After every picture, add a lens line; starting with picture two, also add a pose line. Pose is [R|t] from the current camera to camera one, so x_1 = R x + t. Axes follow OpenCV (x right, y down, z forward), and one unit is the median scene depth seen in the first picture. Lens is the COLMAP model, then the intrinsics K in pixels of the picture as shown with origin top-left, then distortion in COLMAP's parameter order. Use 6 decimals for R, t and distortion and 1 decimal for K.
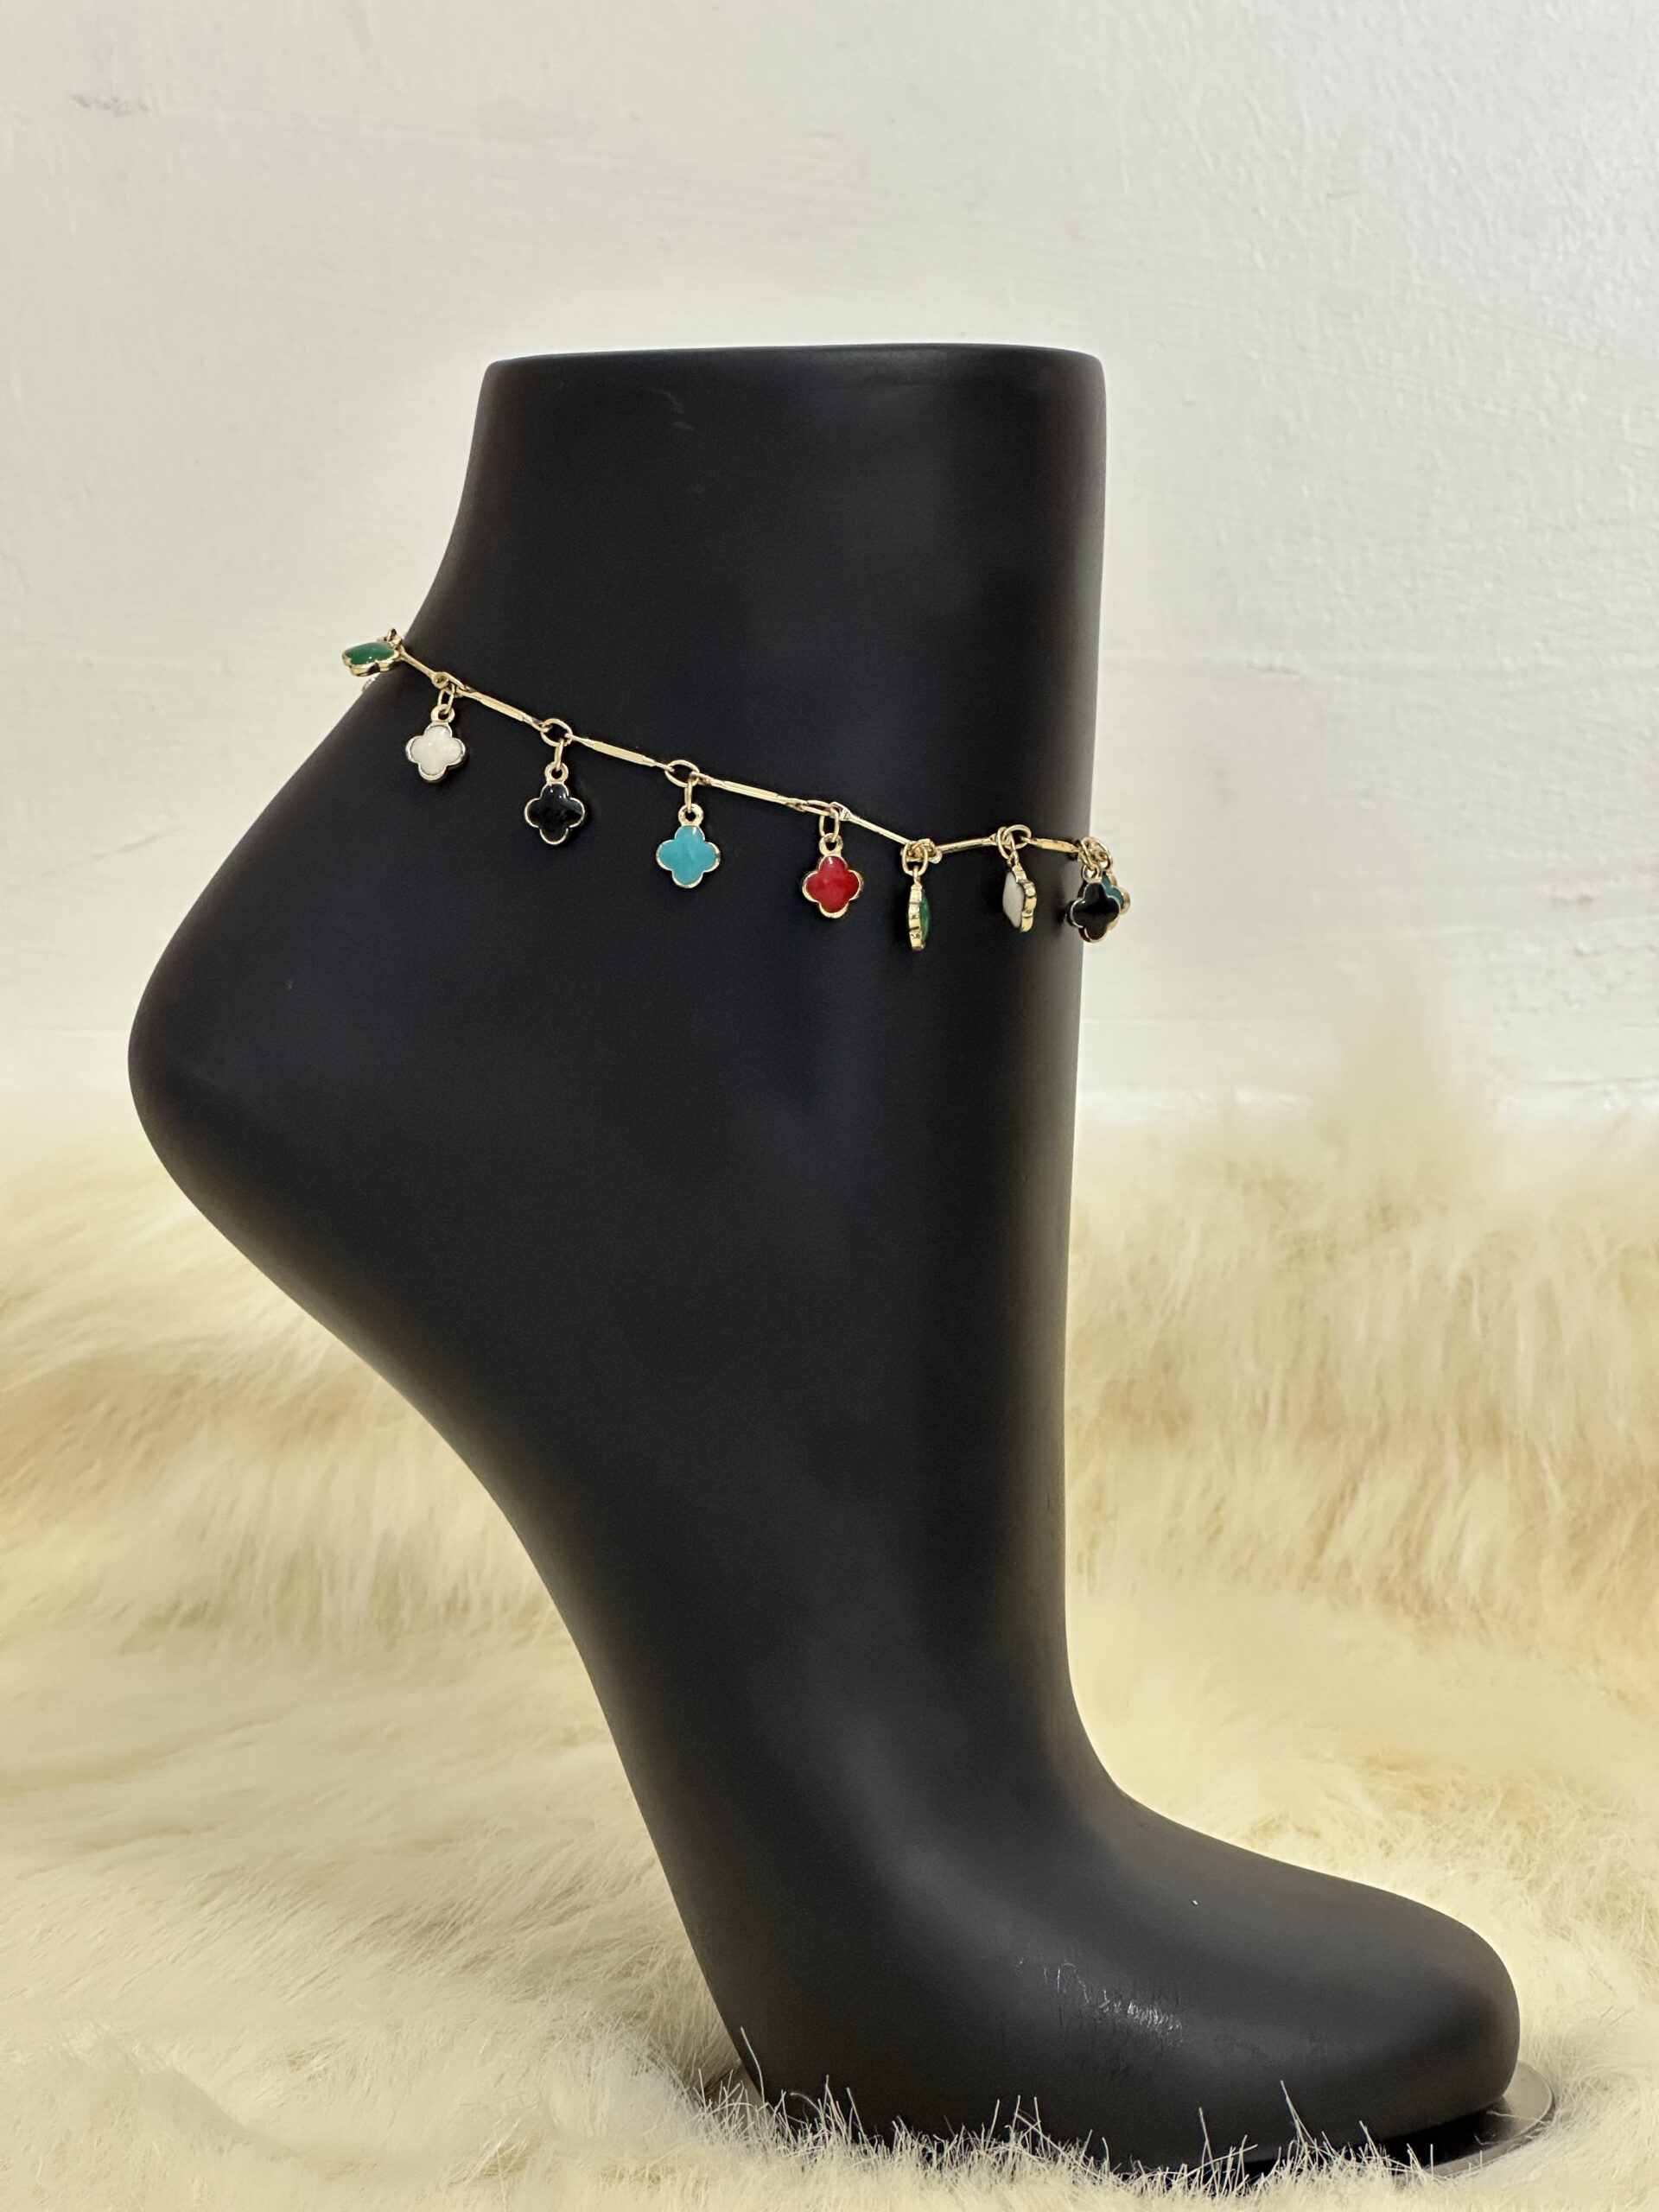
lens RADIAL K [[4523.7, 0, 849.7], [0, 4523.7, 1116.9], [0, 0, 1]] dist [0.063384, 0.000000]
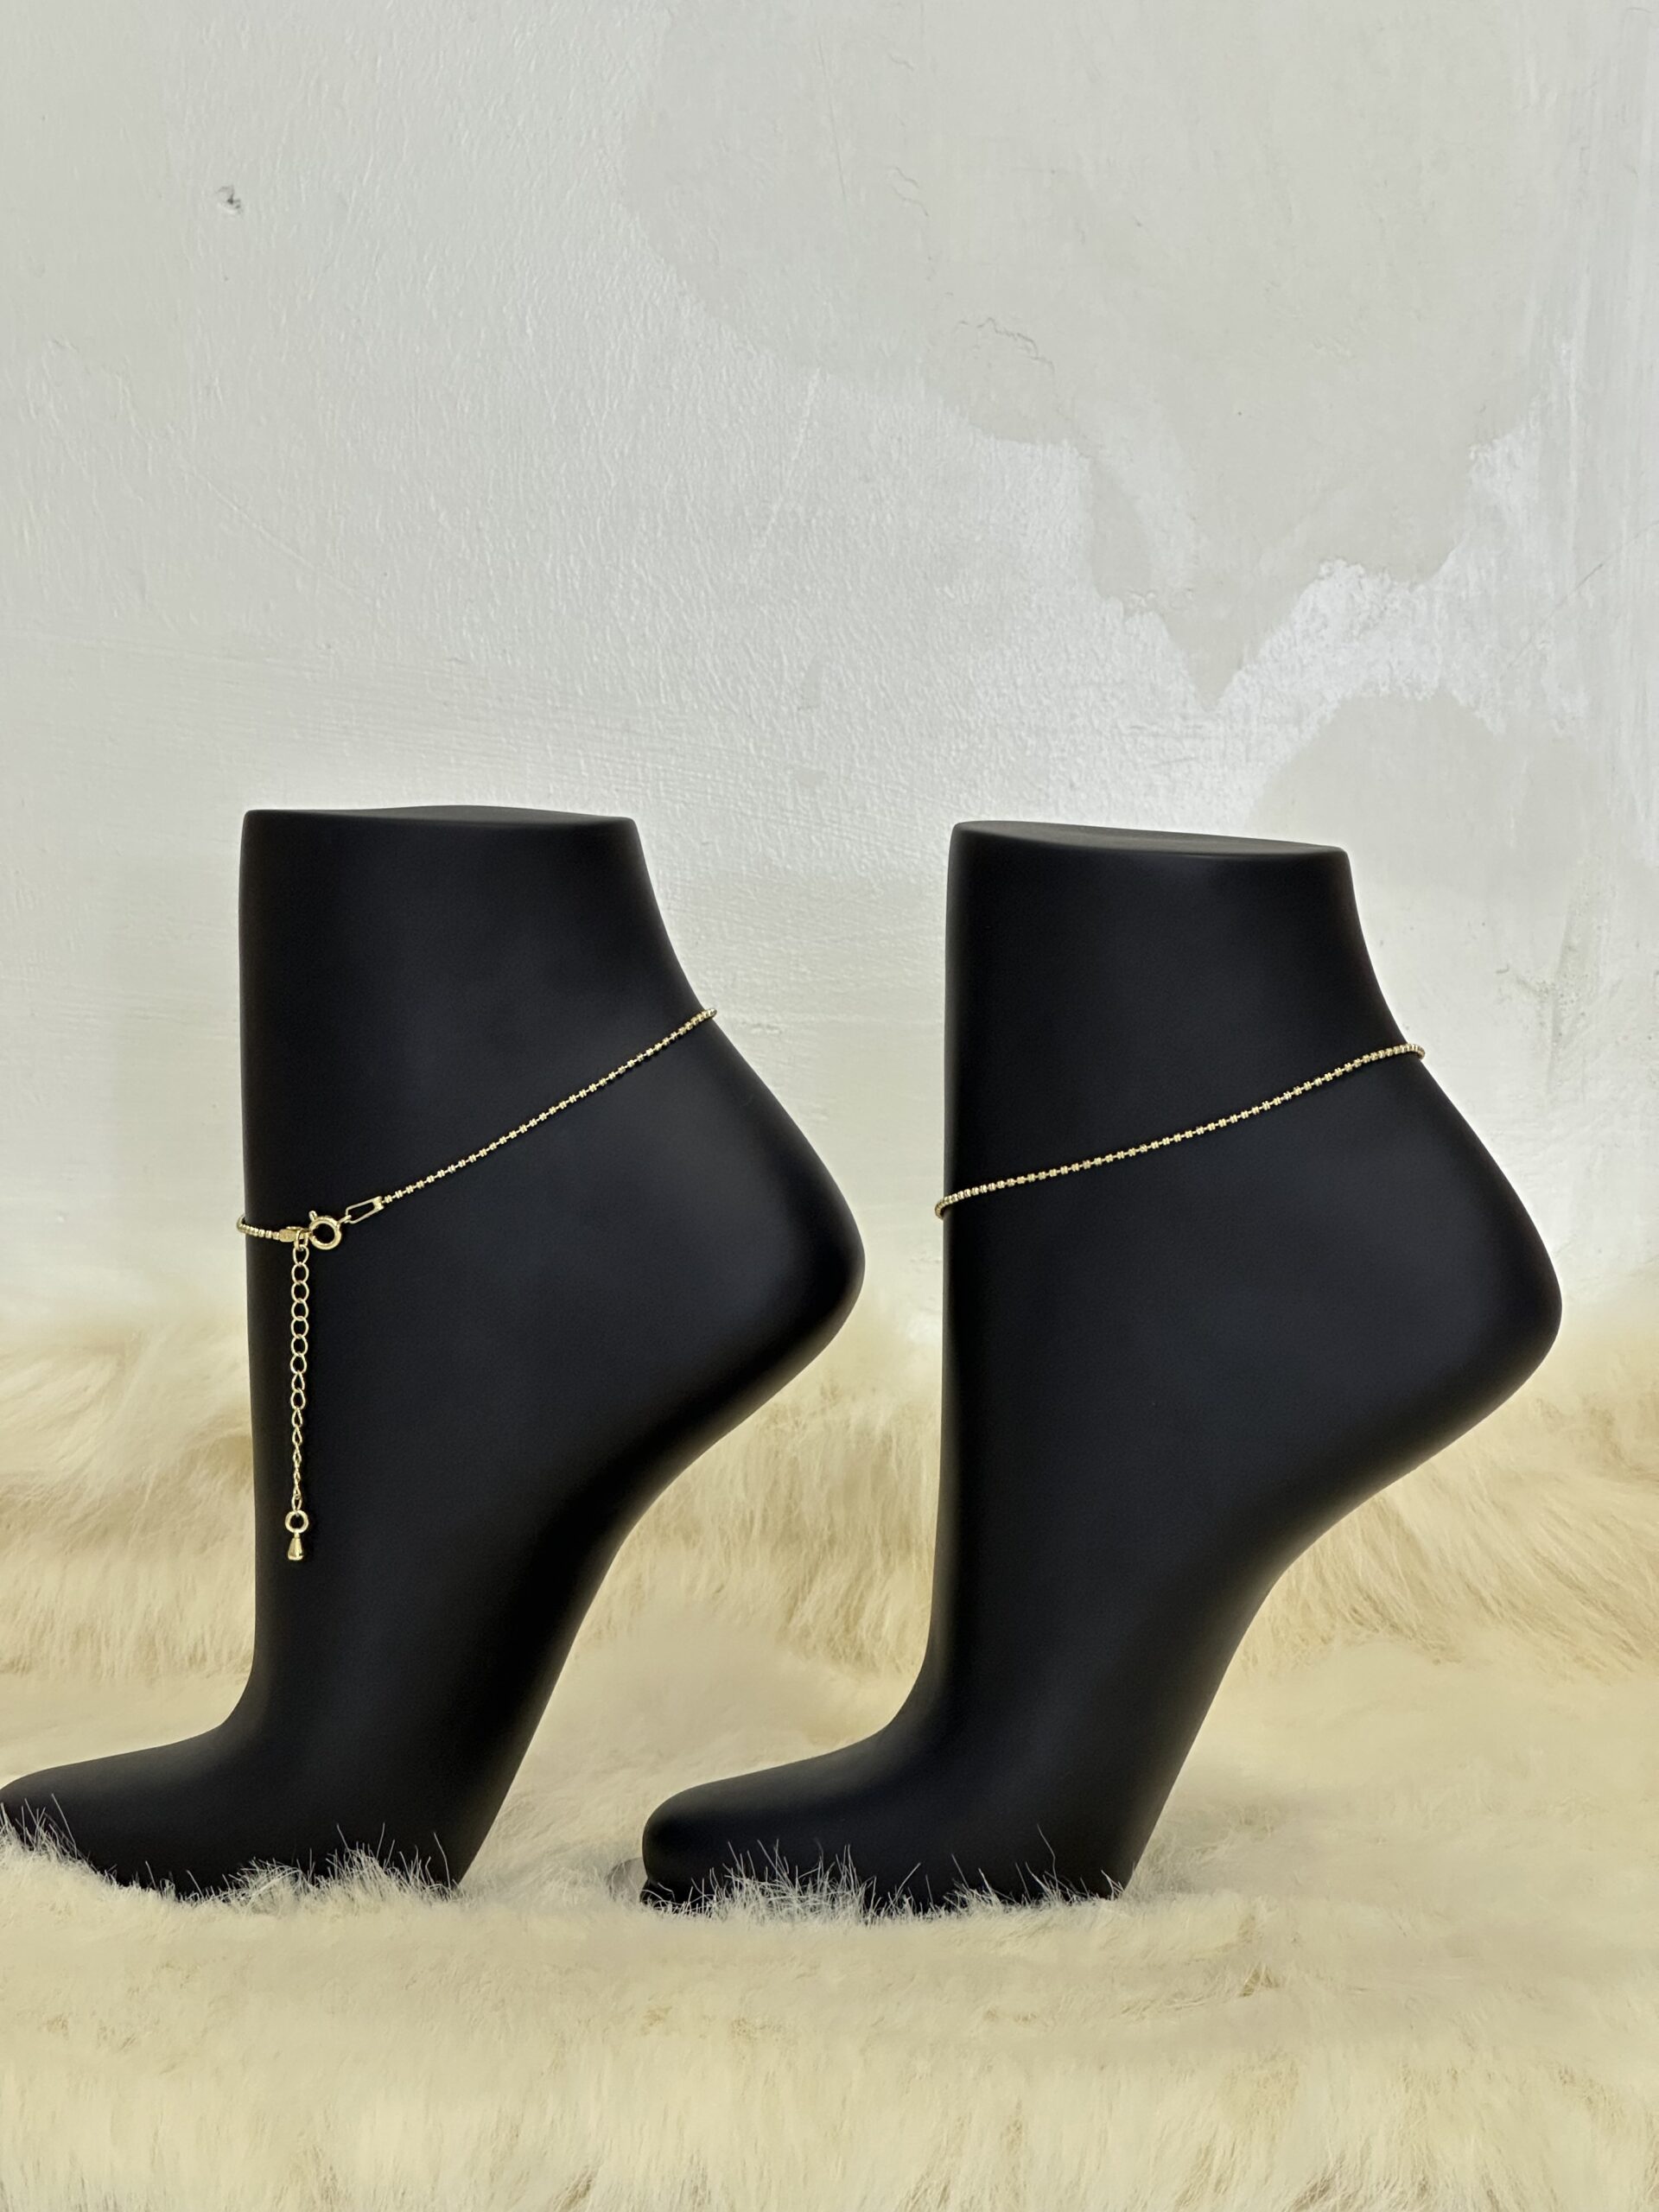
lens RADIAL K [[4523.7, 0, 837.9], [0, 4523.7, 1085.5], [0, 0, 1]] dist [0.063384, 0.000000]
pose [[0.993906, 0.014323, 0.109294, -0.043477], [-0.004322, 0.995823, -0.091201, 0.056691], [-0.110144, 0.090173, 0.989817, -0.474067]]
